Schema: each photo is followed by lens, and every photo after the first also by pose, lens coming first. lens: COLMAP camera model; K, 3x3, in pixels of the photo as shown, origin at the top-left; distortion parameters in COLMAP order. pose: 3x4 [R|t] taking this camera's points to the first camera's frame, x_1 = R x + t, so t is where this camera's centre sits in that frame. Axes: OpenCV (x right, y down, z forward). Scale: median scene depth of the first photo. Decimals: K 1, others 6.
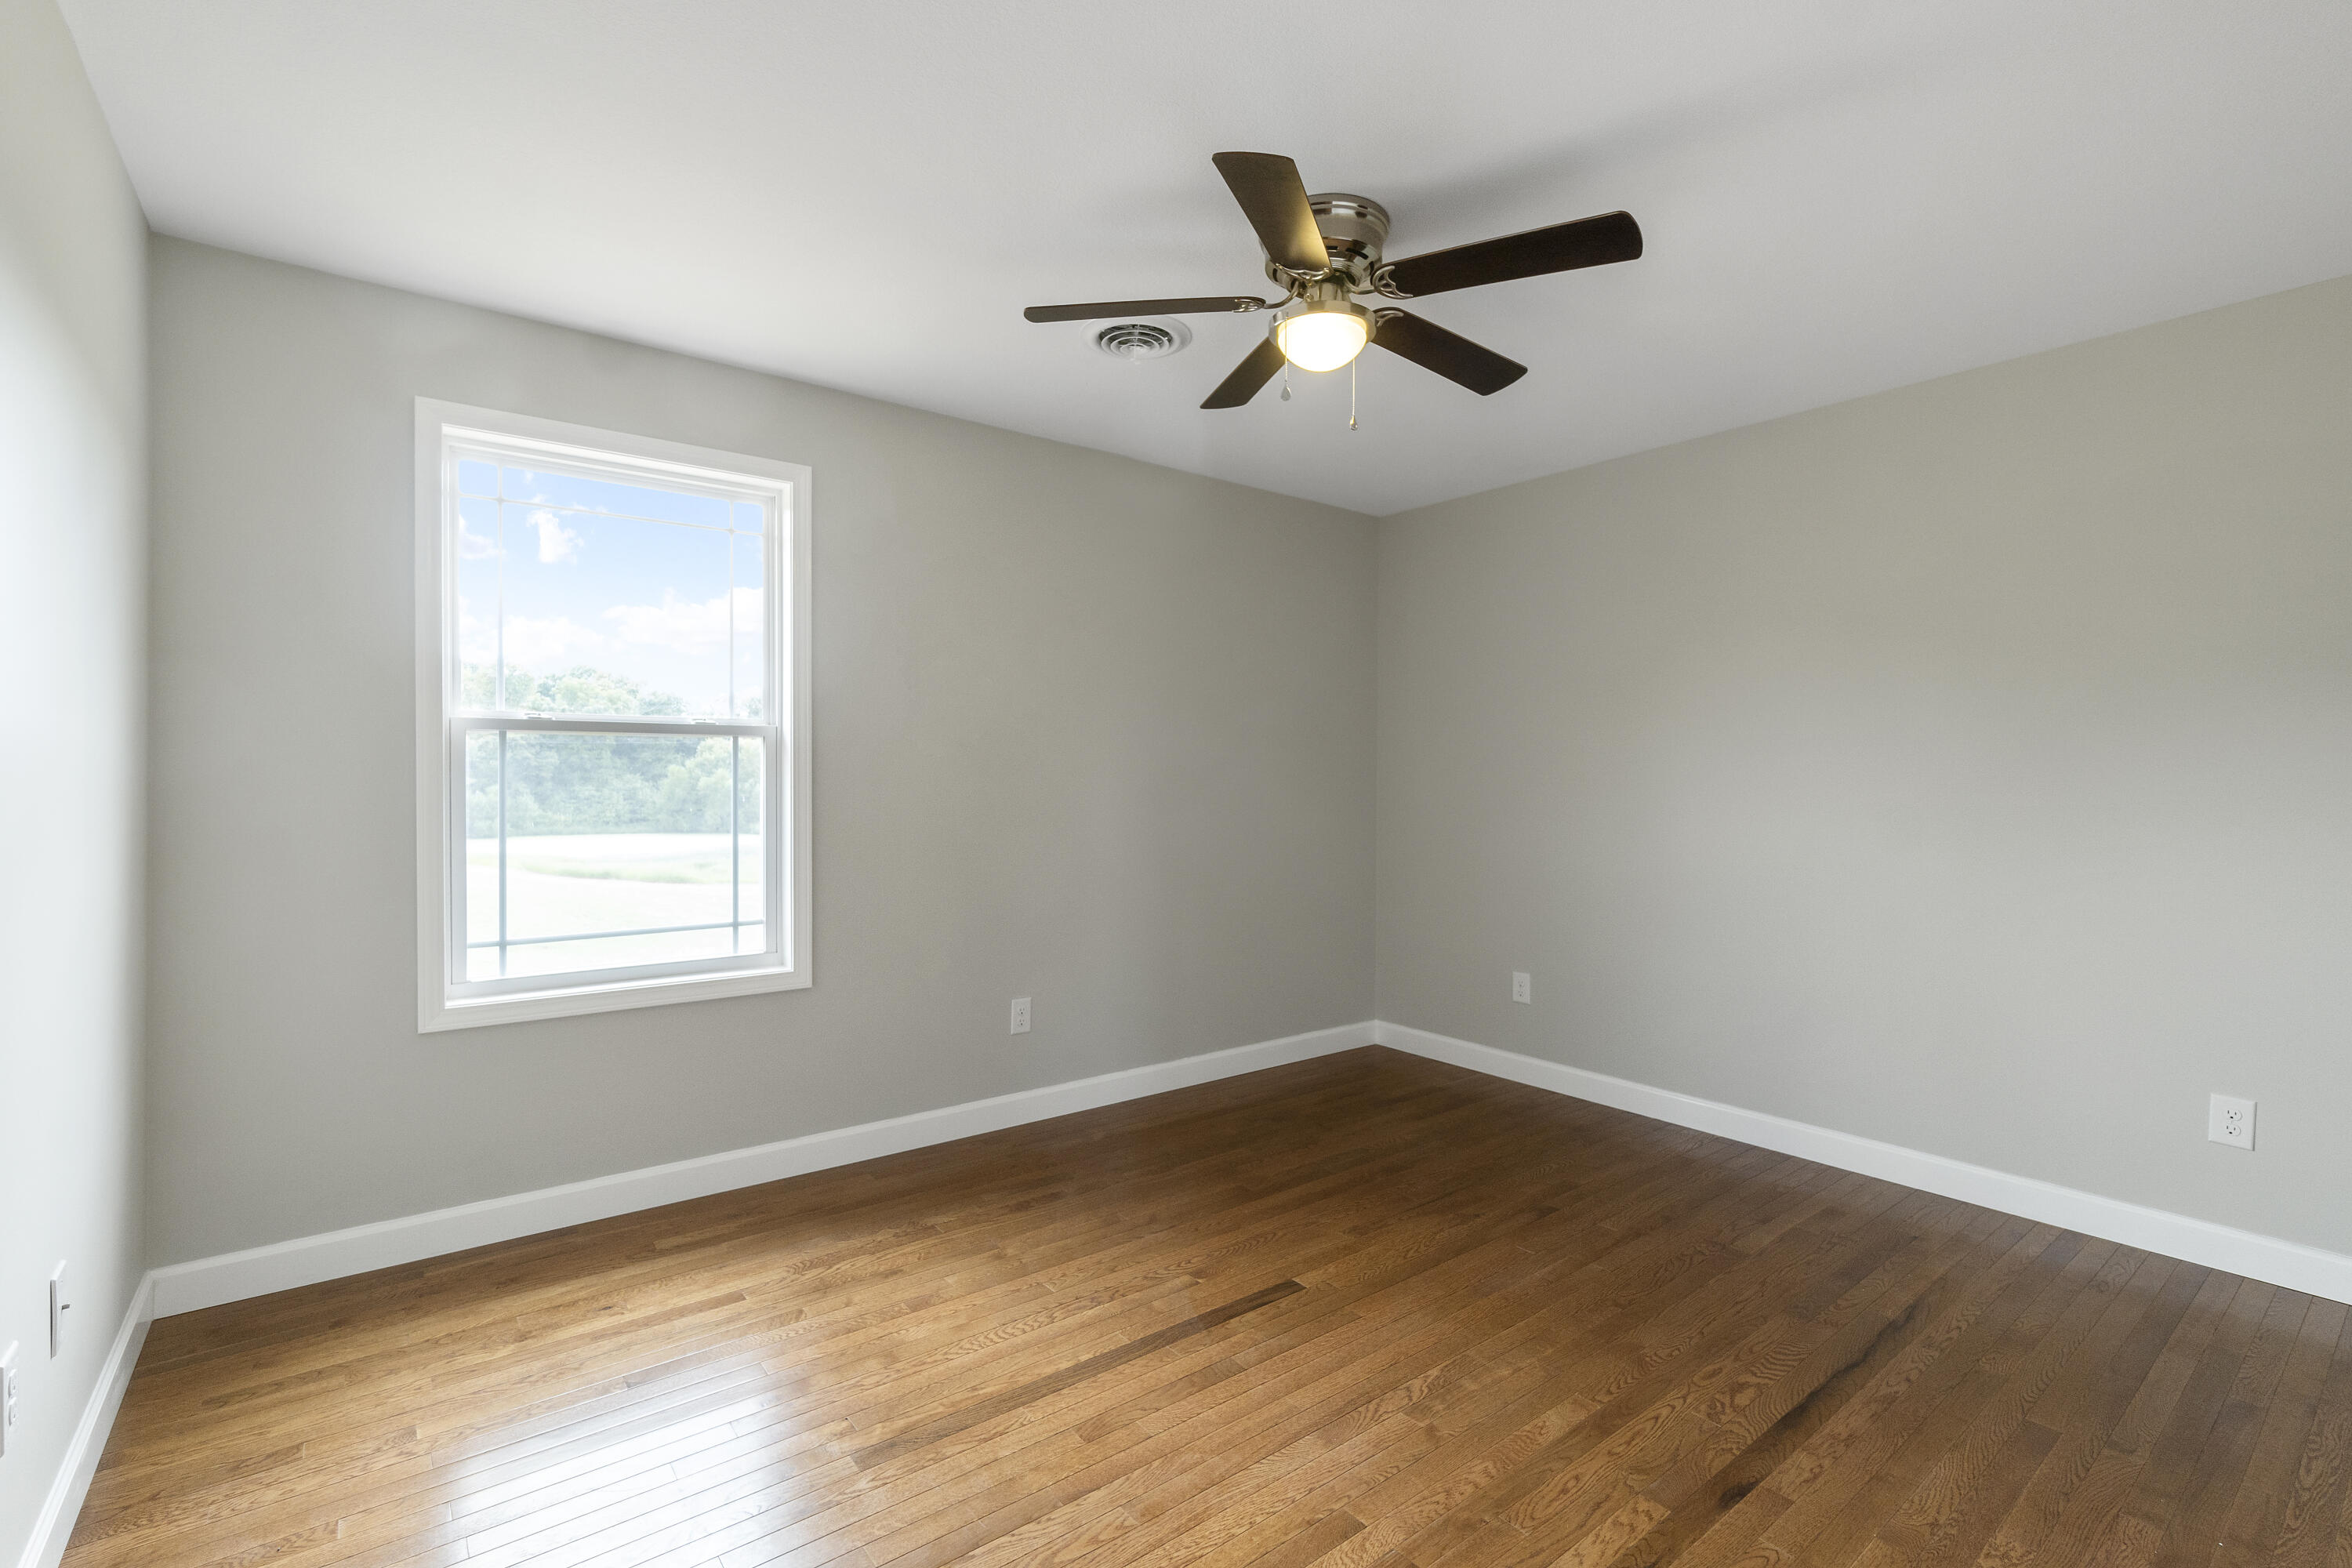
lens RADIAL K [[1040.2, 0, 1176.0], [0, 1040.2, 784.0], [0, 0, 1]] dist [0.017026, -0.000010]
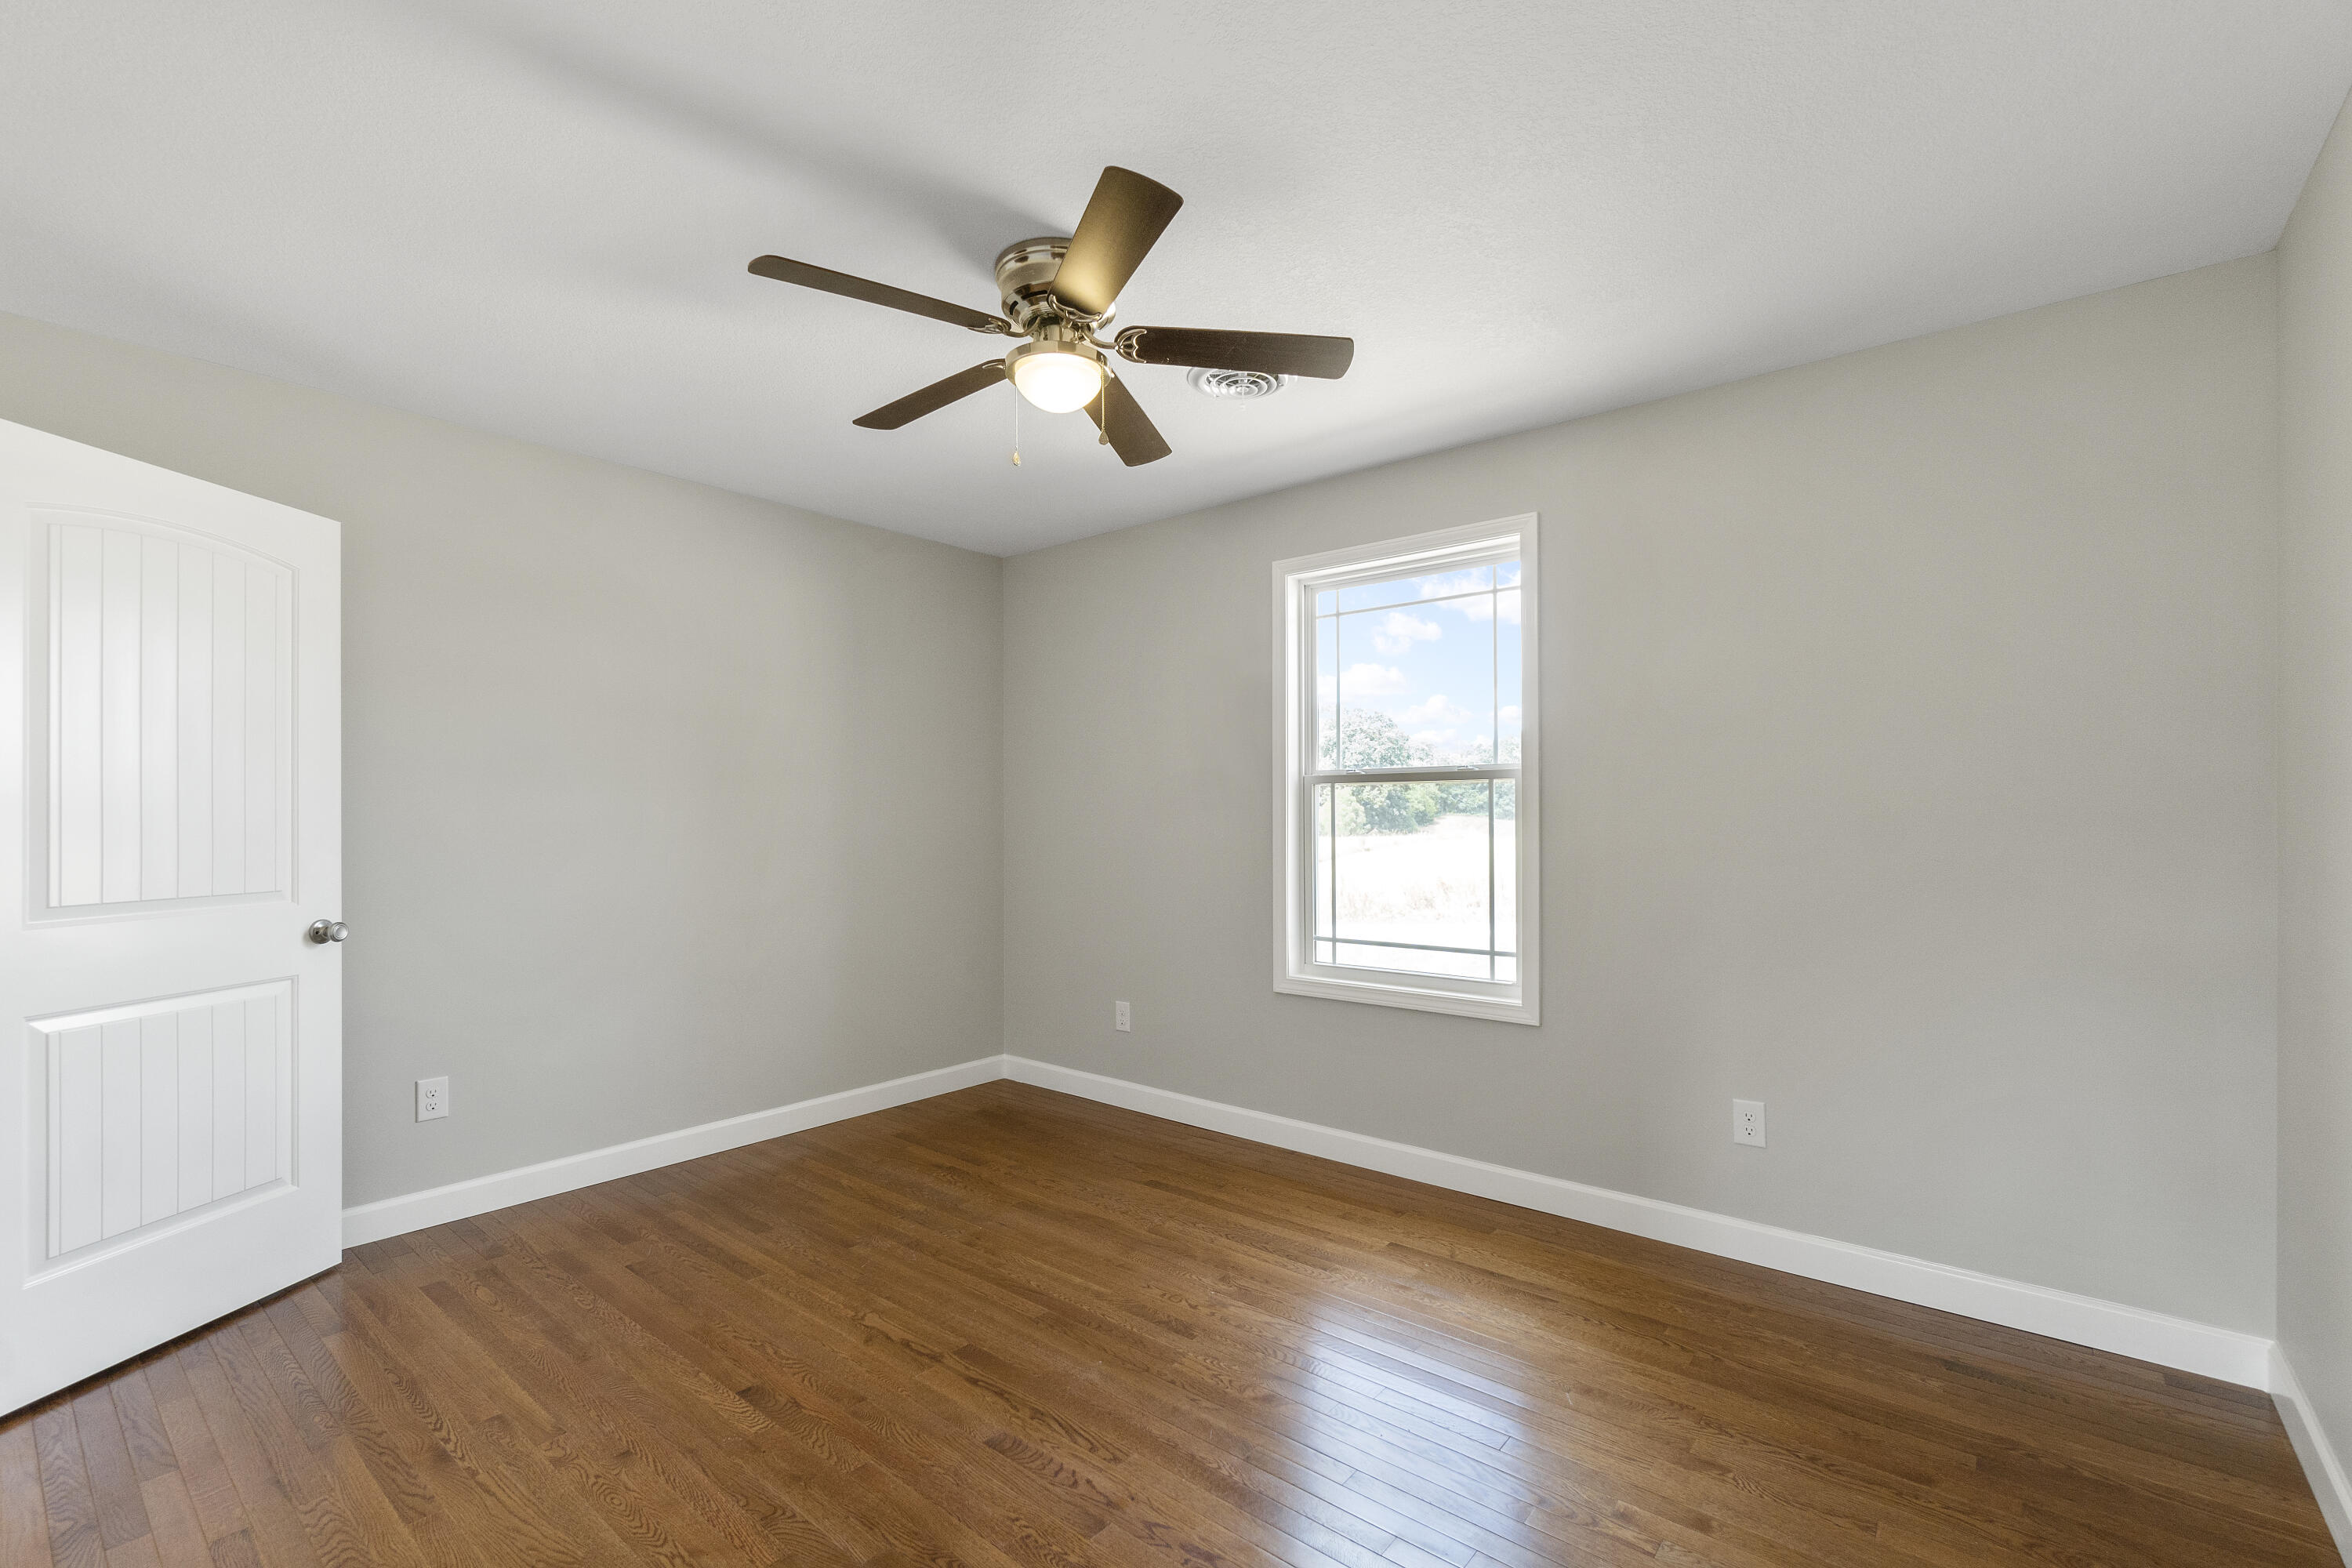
lens RADIAL K [[1029.8, 0, 1160.5], [0, 1029.8, 774.5], [0, 0, 1]] dist [-0.001491, -0.000234]
pose [[0.157792, -0.046414, -0.986381, 0.672317], [-0.007707, 0.998806, -0.048231, 0.005502], [0.987442, 0.015212, 0.157246, 0.570098]]
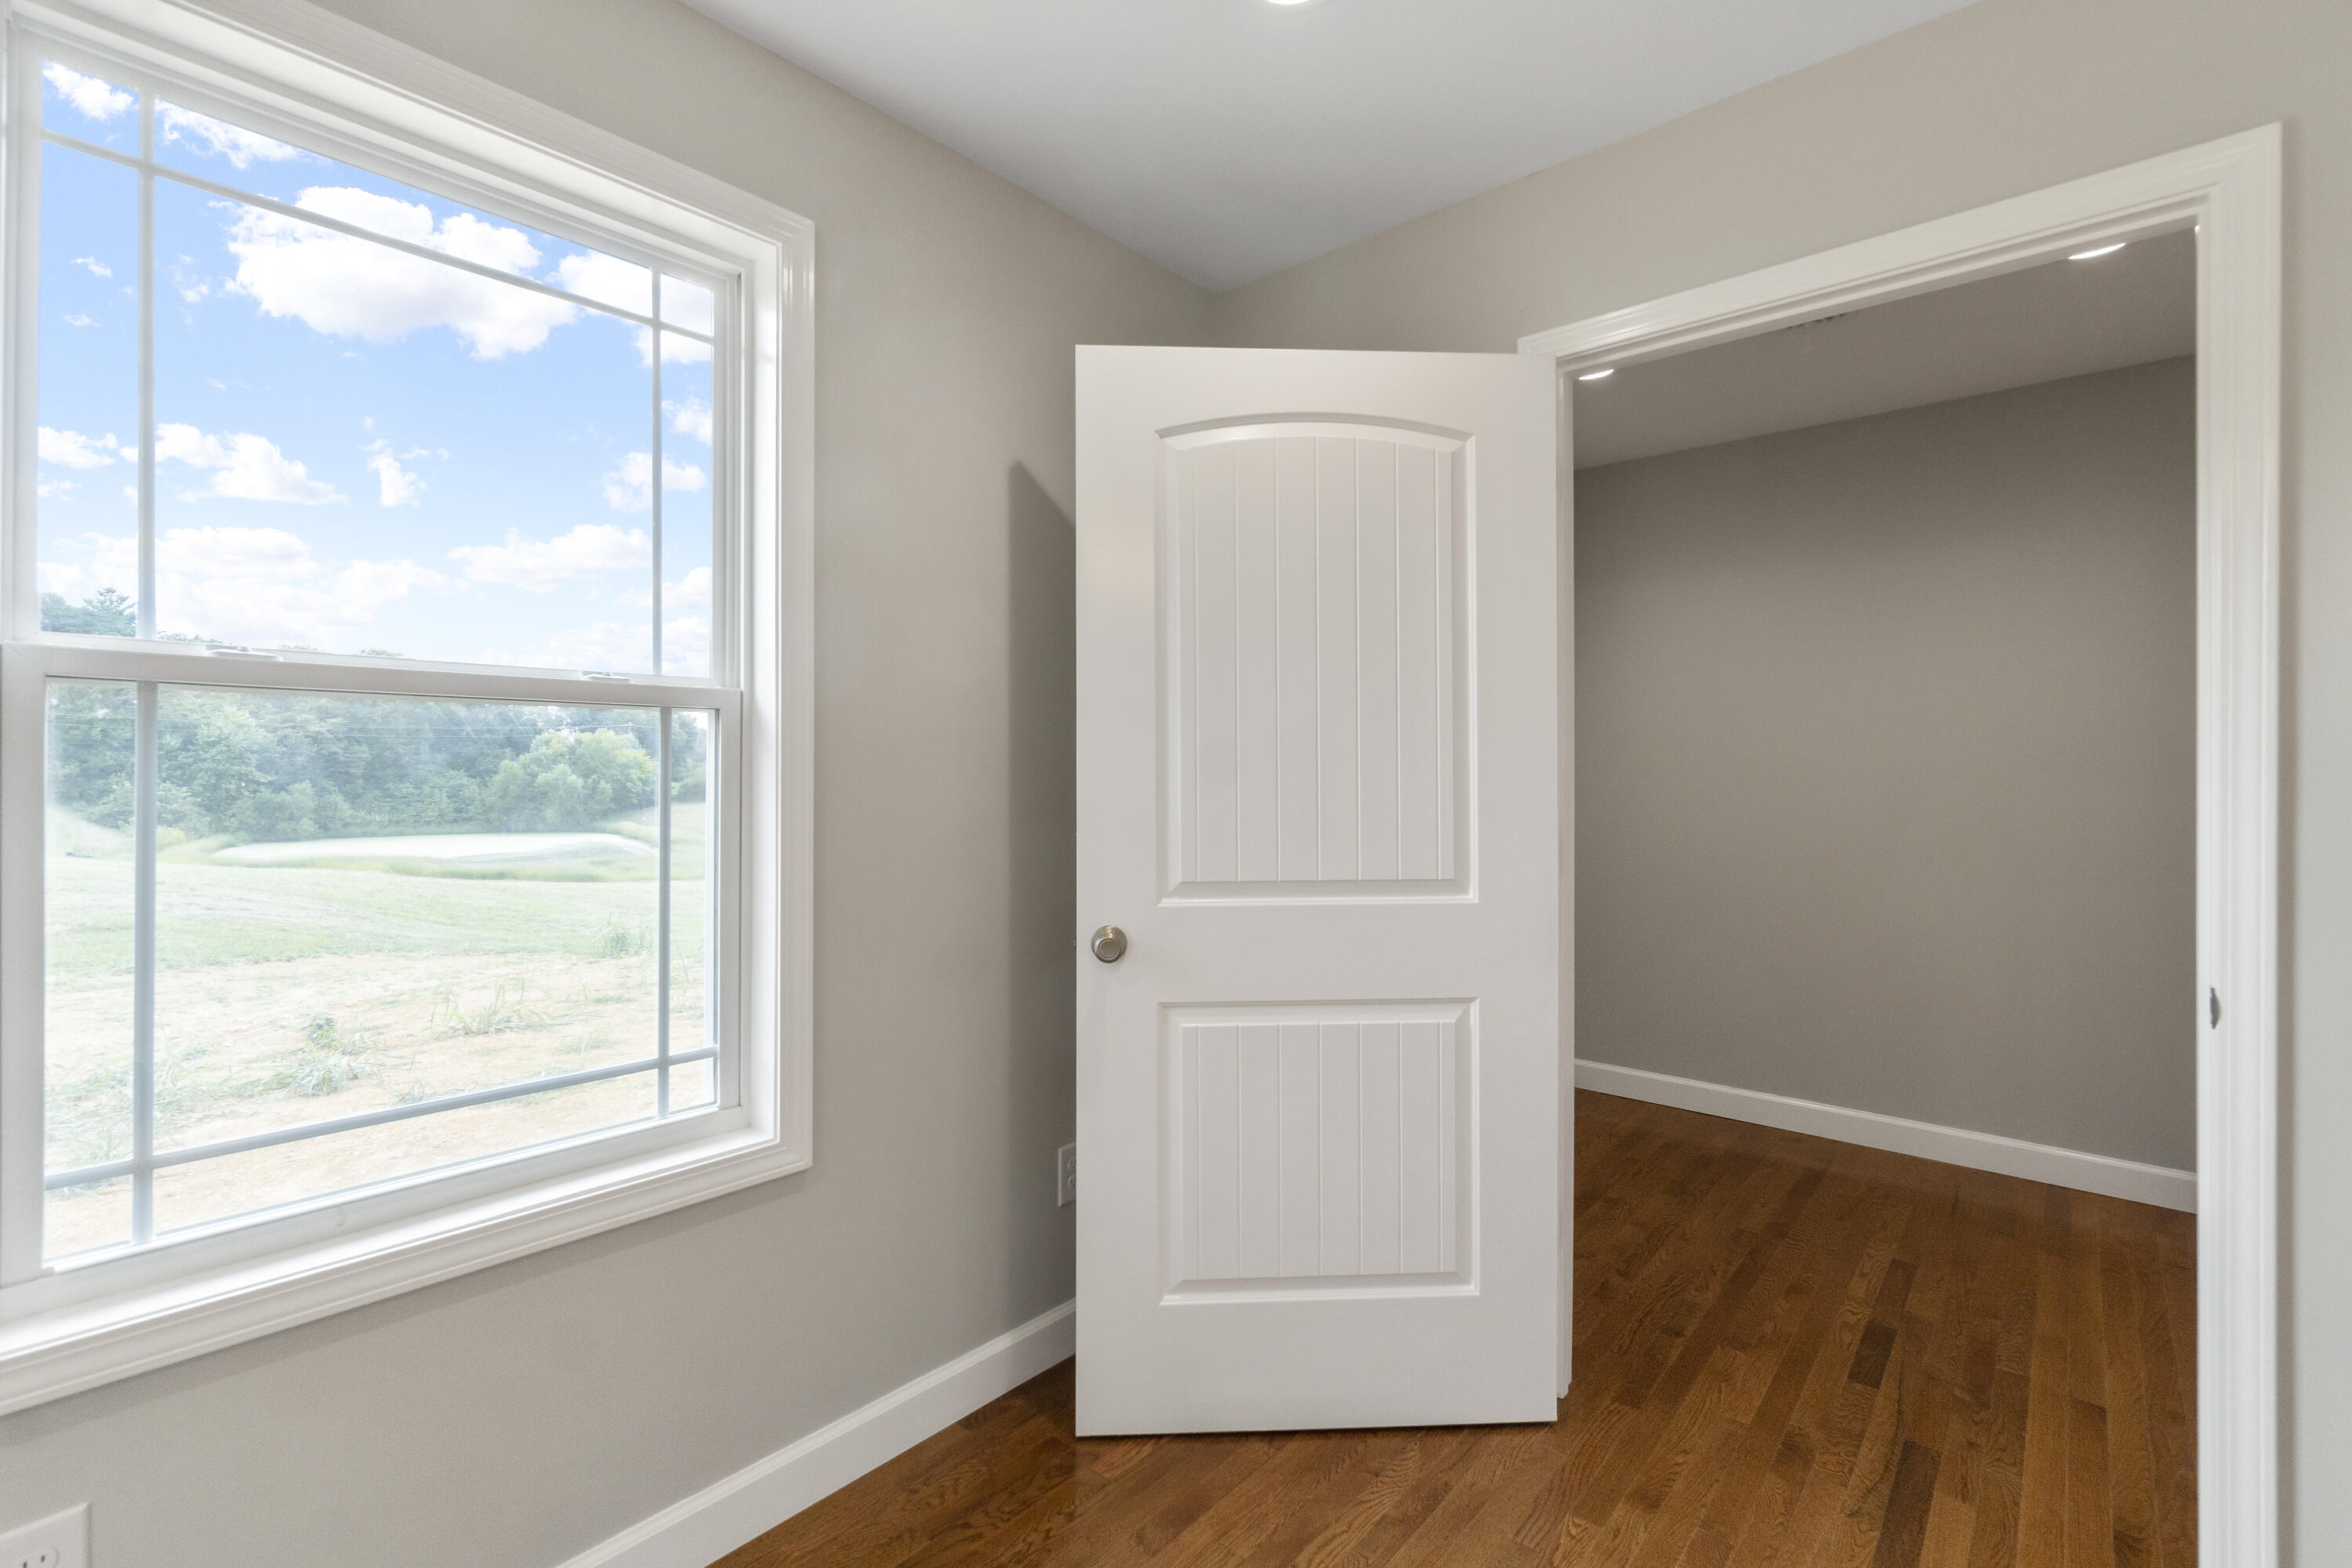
lens RADIAL K [[1014.0, 0, 1174.8], [0, 1014.0, 766.7], [0, 0, 1]] dist [-0.013360, -0.000137]
pose [[0.990365, -0.001515, 0.138472, -0.273781], [0.003115, 0.999931, -0.011340, -0.010006], [-0.138445, 0.011662, 0.990301, 0.528916]]
